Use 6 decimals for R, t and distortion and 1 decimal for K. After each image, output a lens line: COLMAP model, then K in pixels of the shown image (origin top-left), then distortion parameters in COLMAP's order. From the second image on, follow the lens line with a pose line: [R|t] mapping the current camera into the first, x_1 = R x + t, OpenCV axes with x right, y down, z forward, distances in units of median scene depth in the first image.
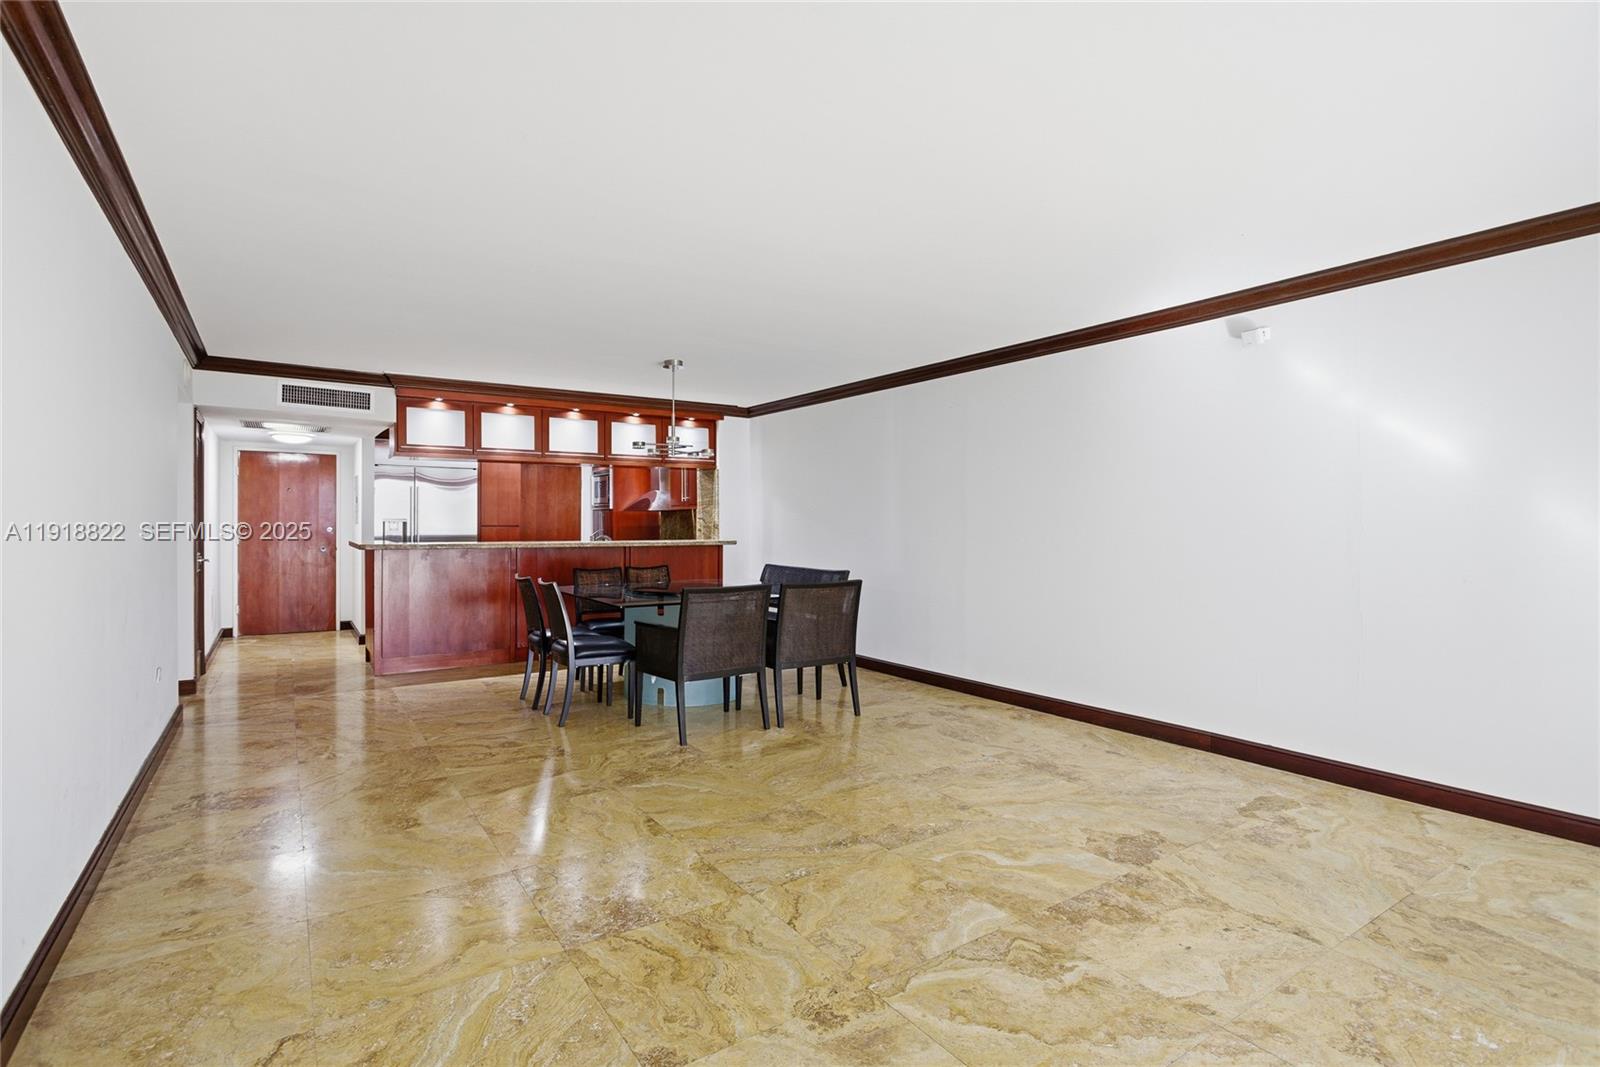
lens RADIAL K [[761.9, 0, 790.4], [0, 761.9, 524.8], [0, 0, 1]] dist [-0.012711, 0.004900]
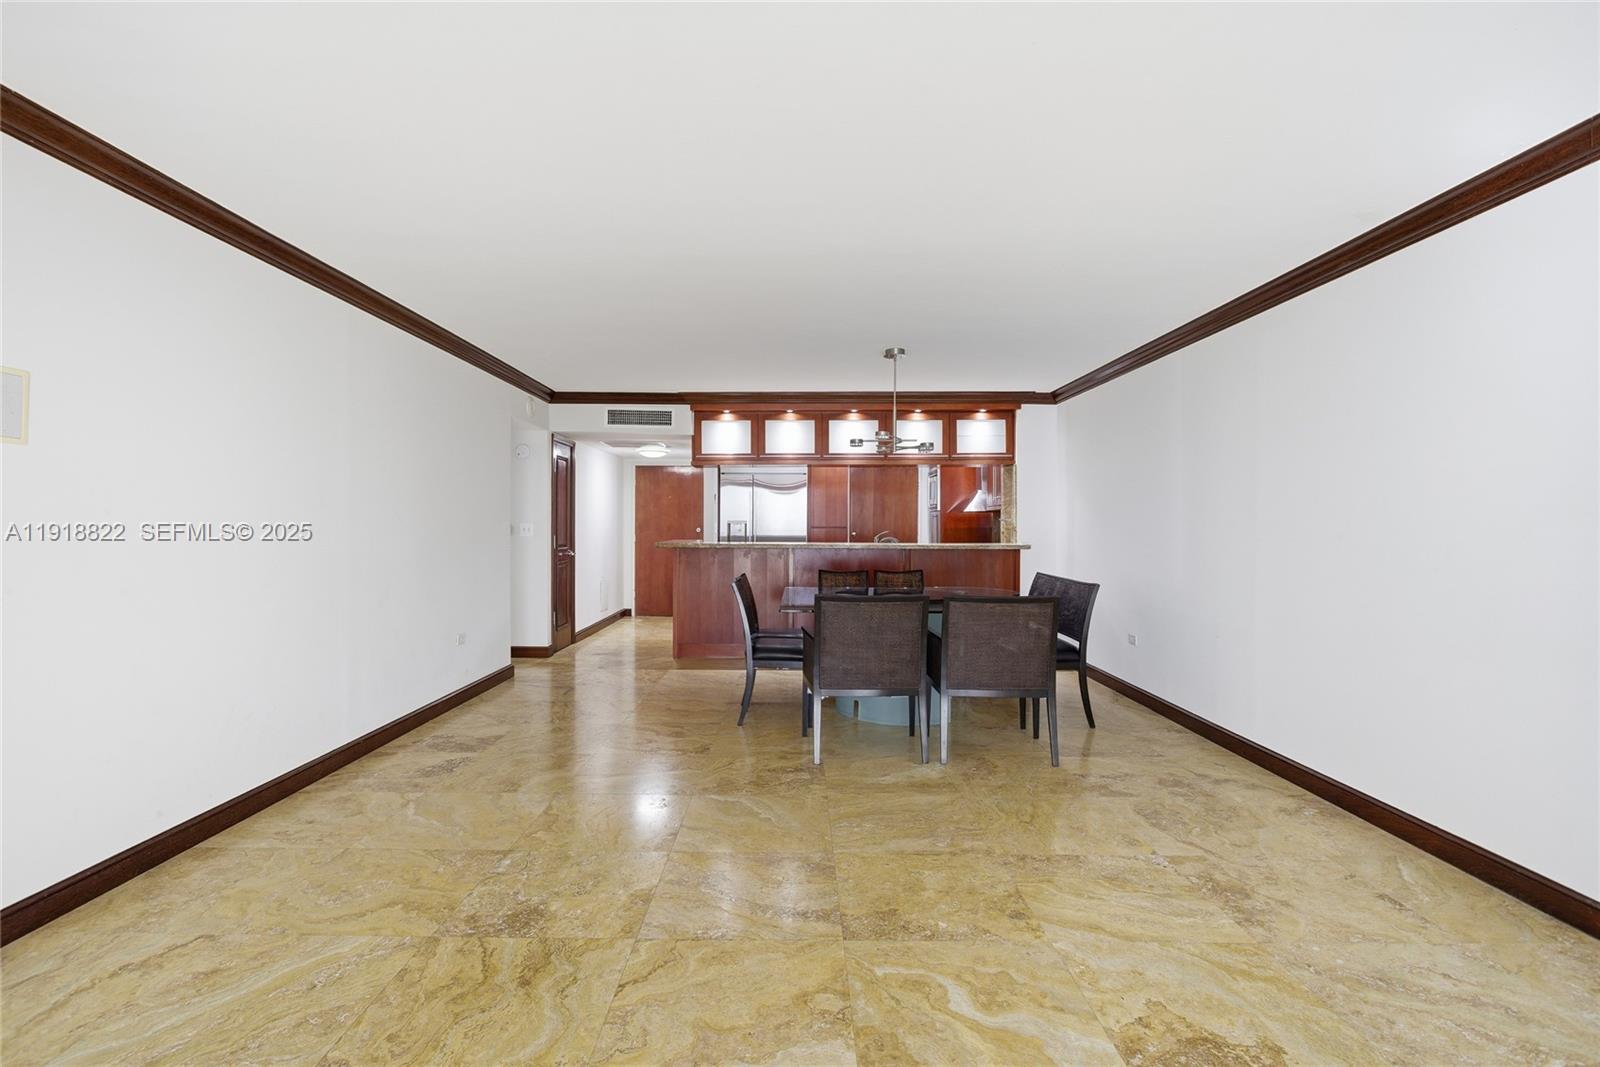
lens RADIAL K [[761.9, 0, 790.4], [0, 761.9, 524.8], [0, 0, 1]] dist [-0.012711, 0.004900]
pose [[0.828150, 0.001245, -0.560506, 0.250572], [-0.002964, 0.999993, -0.002159, 0.000582], [0.560499, 0.003449, 0.828148, 0.152819]]
